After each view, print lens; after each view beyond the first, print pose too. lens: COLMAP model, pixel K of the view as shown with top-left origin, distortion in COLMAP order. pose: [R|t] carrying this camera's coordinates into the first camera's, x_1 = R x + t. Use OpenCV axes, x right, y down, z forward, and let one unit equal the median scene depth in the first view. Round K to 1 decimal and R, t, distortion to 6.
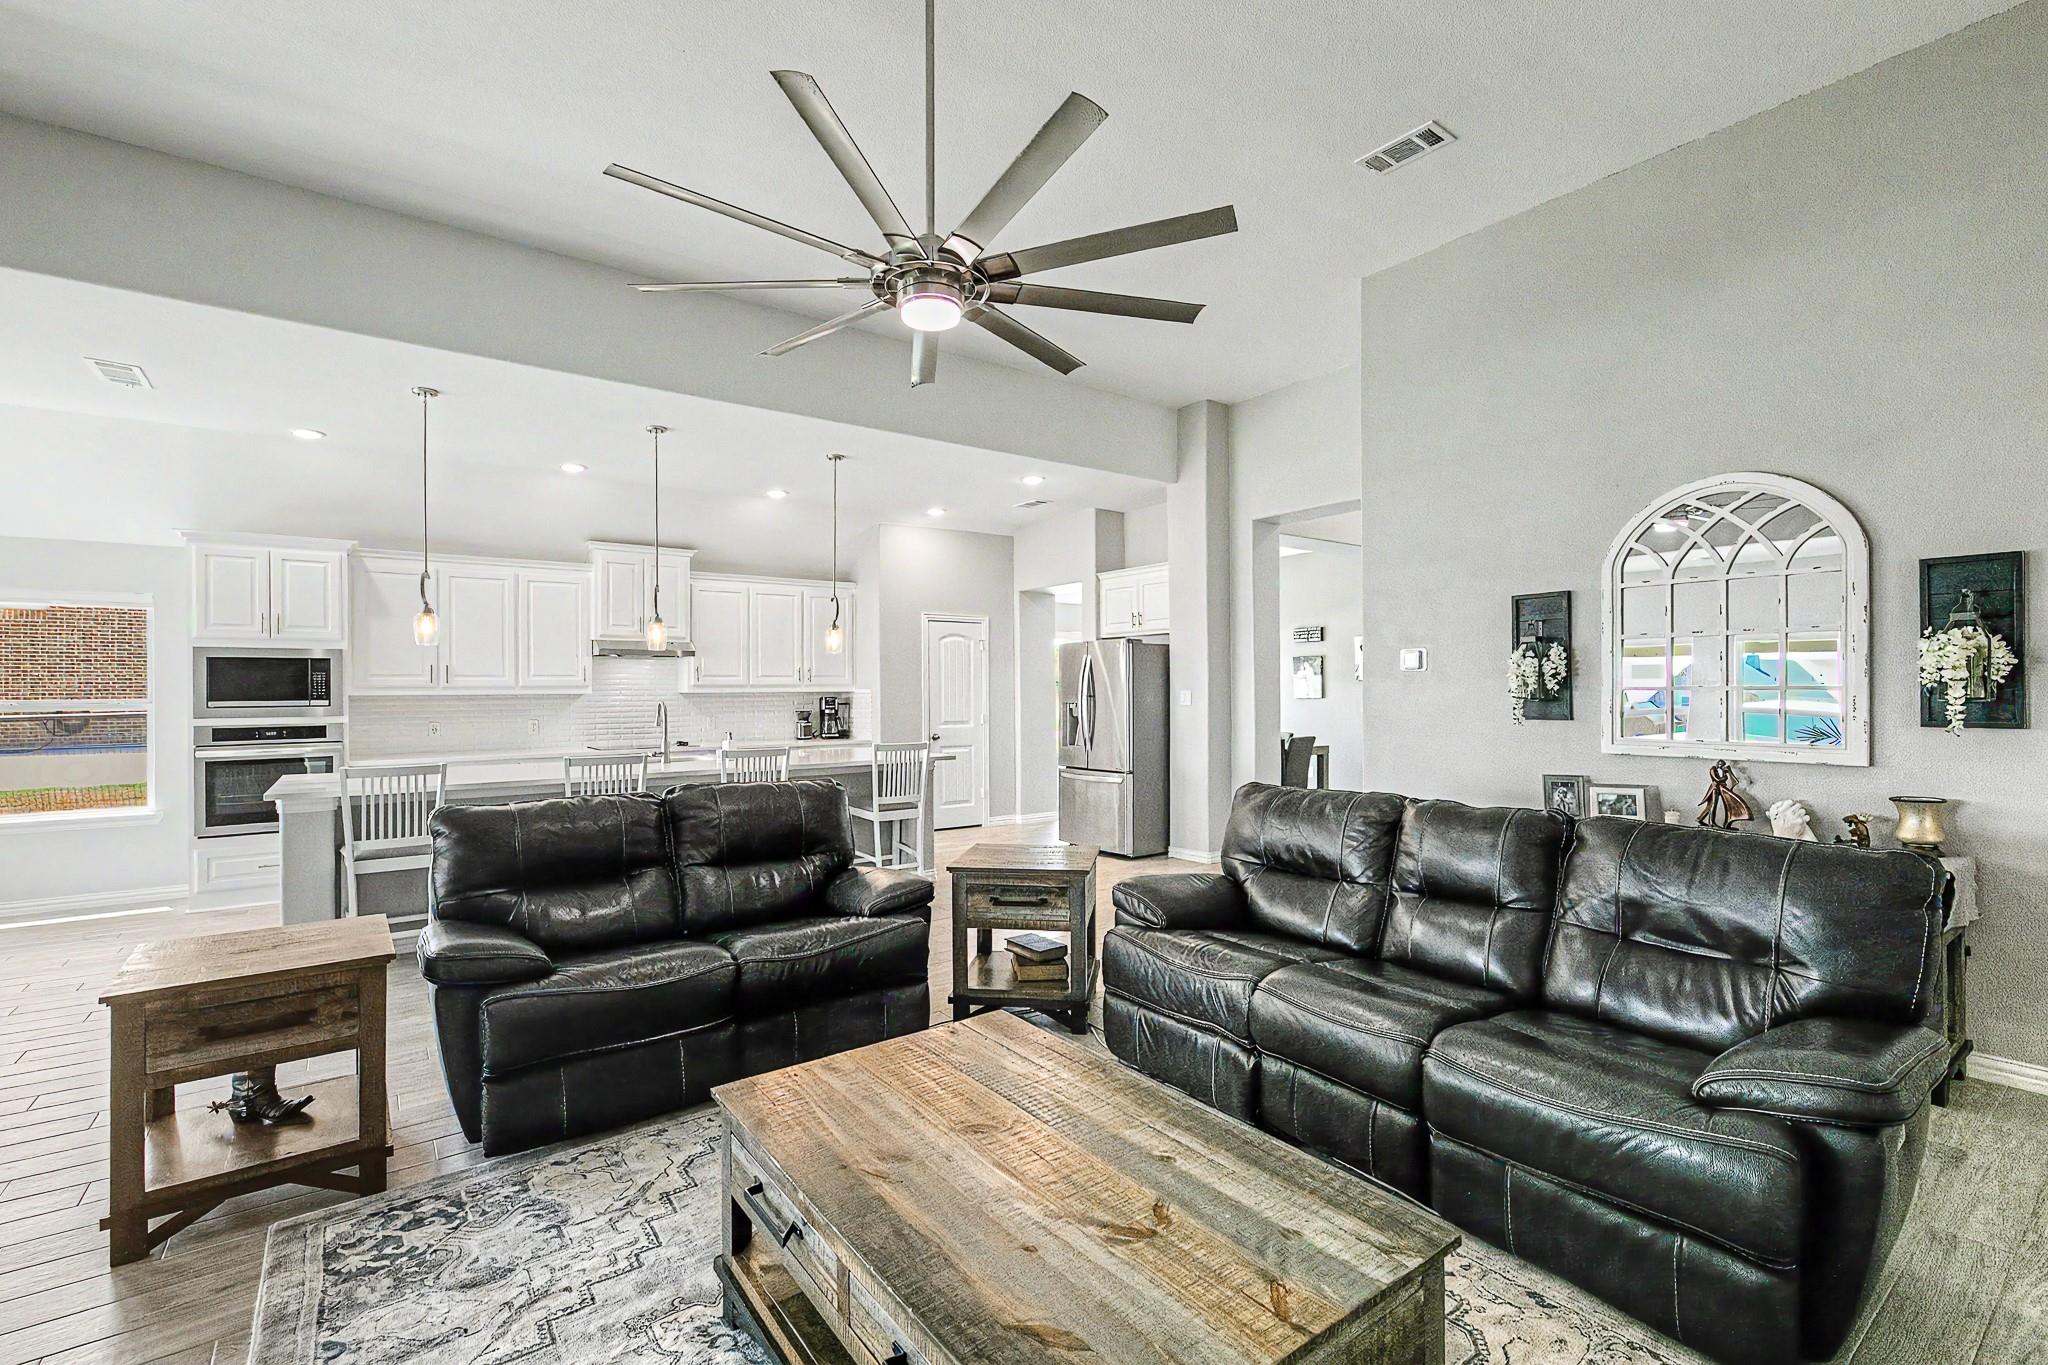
lens RADIAL K [[894.2, 0, 1040.5], [0, 894.2, 693.6], [0, 0, 1]] dist [-0.002813, 0.001485]
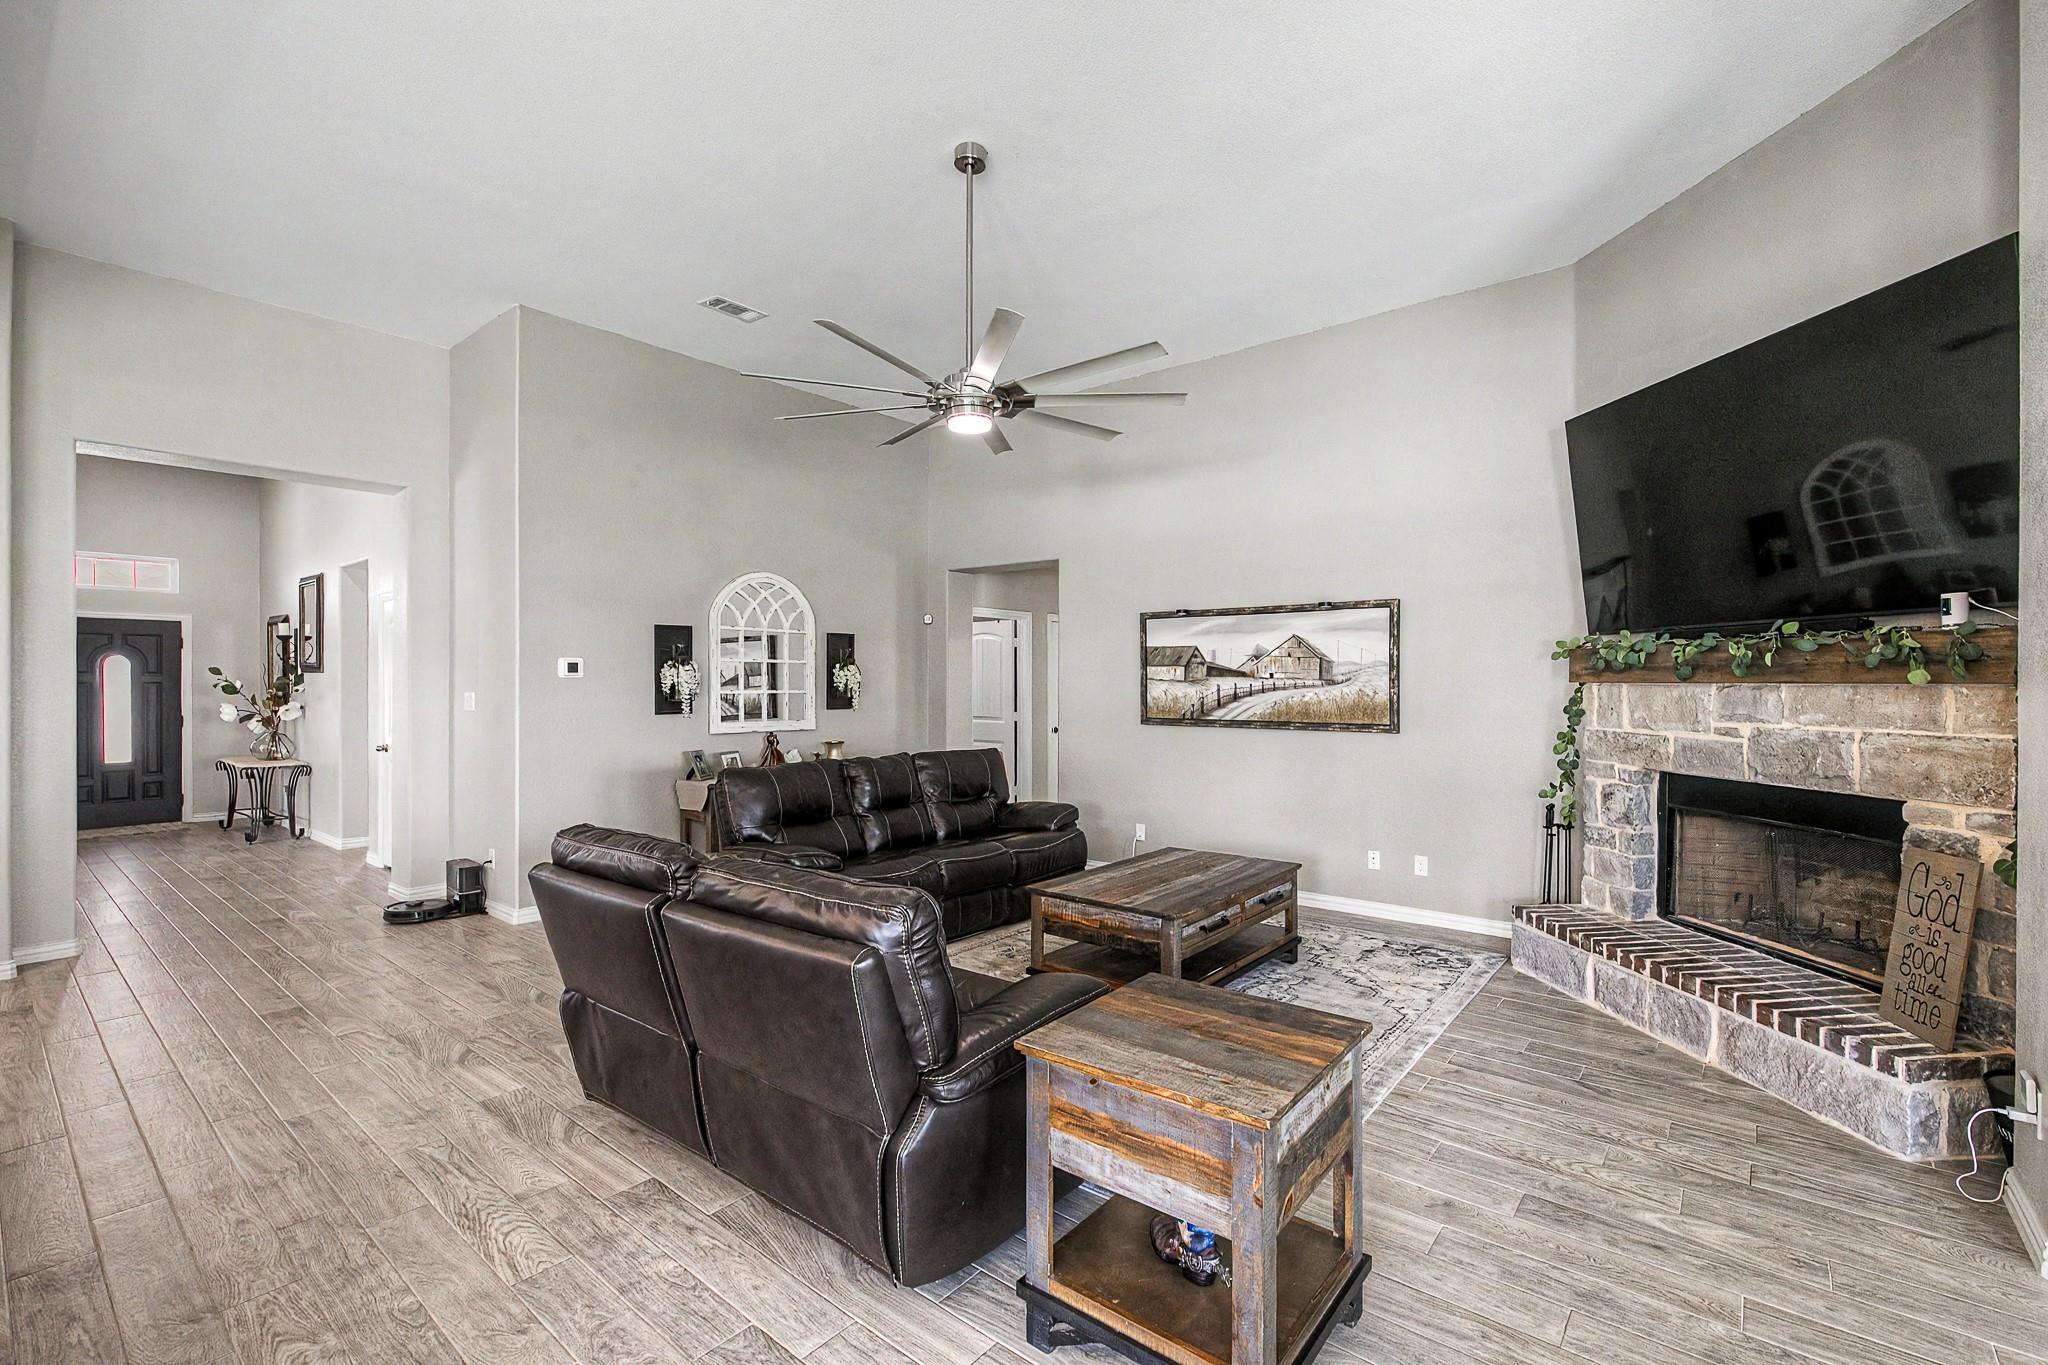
lens RADIAL K [[894.2, 0, 1027.3], [0, 894.2, 682.7], [0, 0, 1]] dist [-0.002813, 0.001485]
pose [[-0.251712, 0.005764, 0.967785, -0.581240], [0.005355, 0.999975, -0.004563, -0.006219], [-0.967787, 0.004034, -0.251736, 0.487400]]
